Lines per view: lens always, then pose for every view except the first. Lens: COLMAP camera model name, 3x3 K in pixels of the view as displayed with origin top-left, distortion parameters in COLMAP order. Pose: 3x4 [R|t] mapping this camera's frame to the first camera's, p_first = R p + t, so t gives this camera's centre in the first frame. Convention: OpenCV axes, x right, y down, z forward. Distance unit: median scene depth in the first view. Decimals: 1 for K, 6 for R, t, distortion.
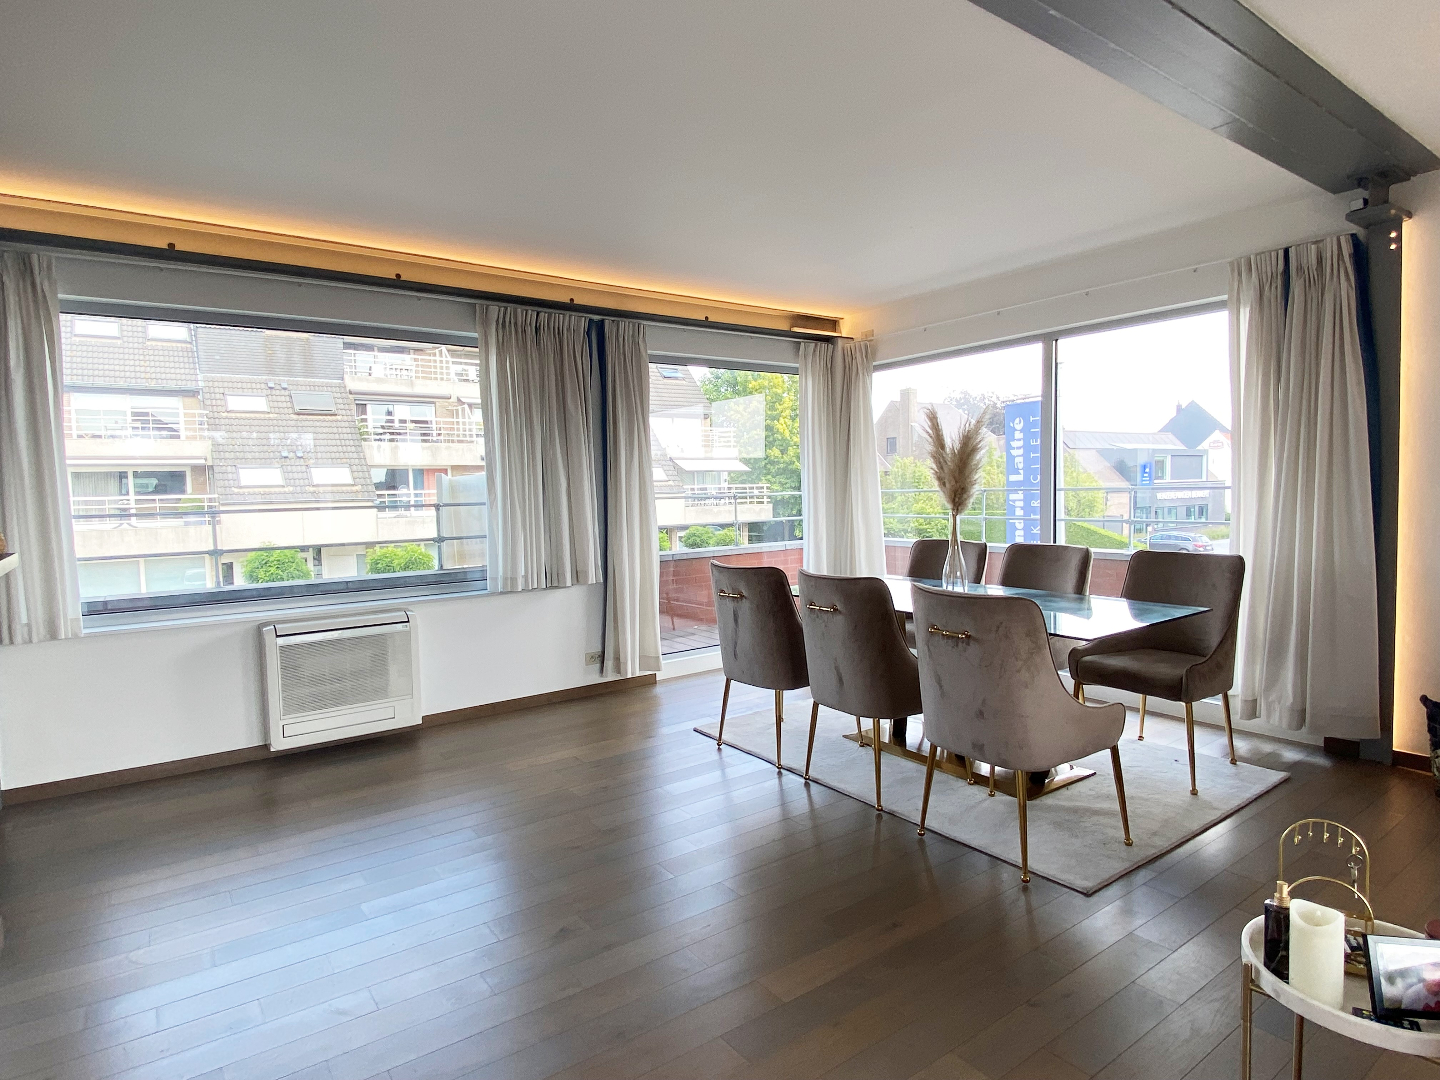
lens RADIAL K [[810.5, 0, 720.0], [0, 810.5, 540.0], [0, 0, 1]] dist [0.002246, -0.000107]
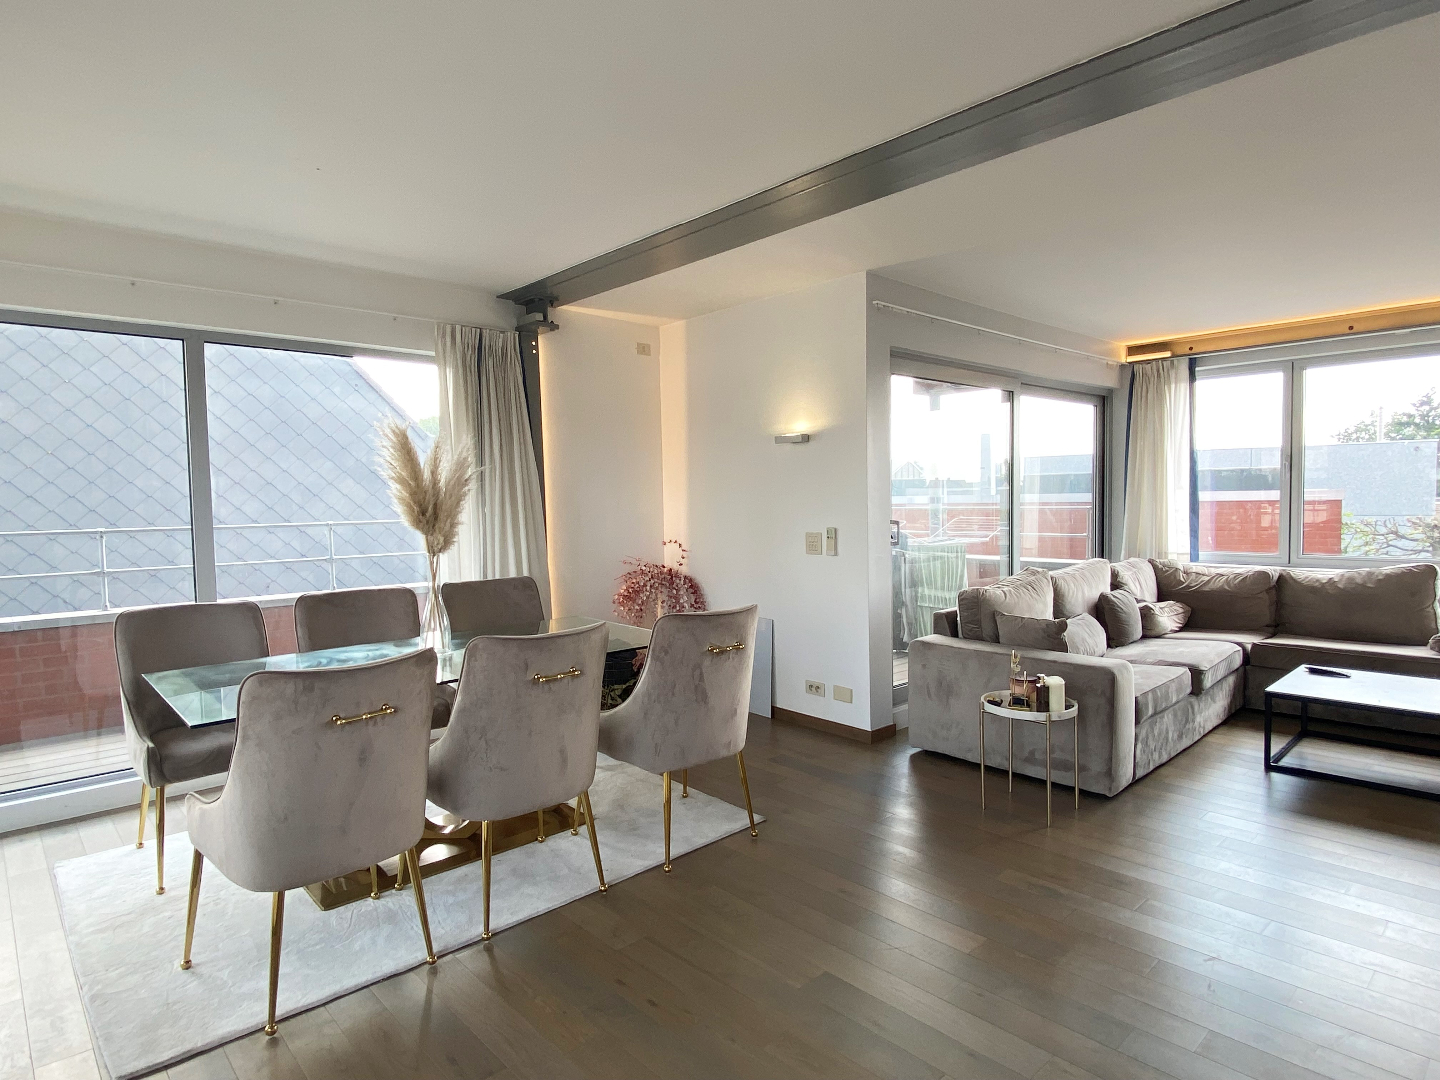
lens RADIAL K [[810.5, 0, 720.0], [0, 810.5, 540.0], [0, 0, 1]] dist [0.002246, -0.000107]
pose [[-0.137236, -0.018156, 0.990372, -0.540624], [0.083999, 0.996017, 0.029899, -0.044059], [-0.986970, 0.087293, -0.135165, 0.790891]]
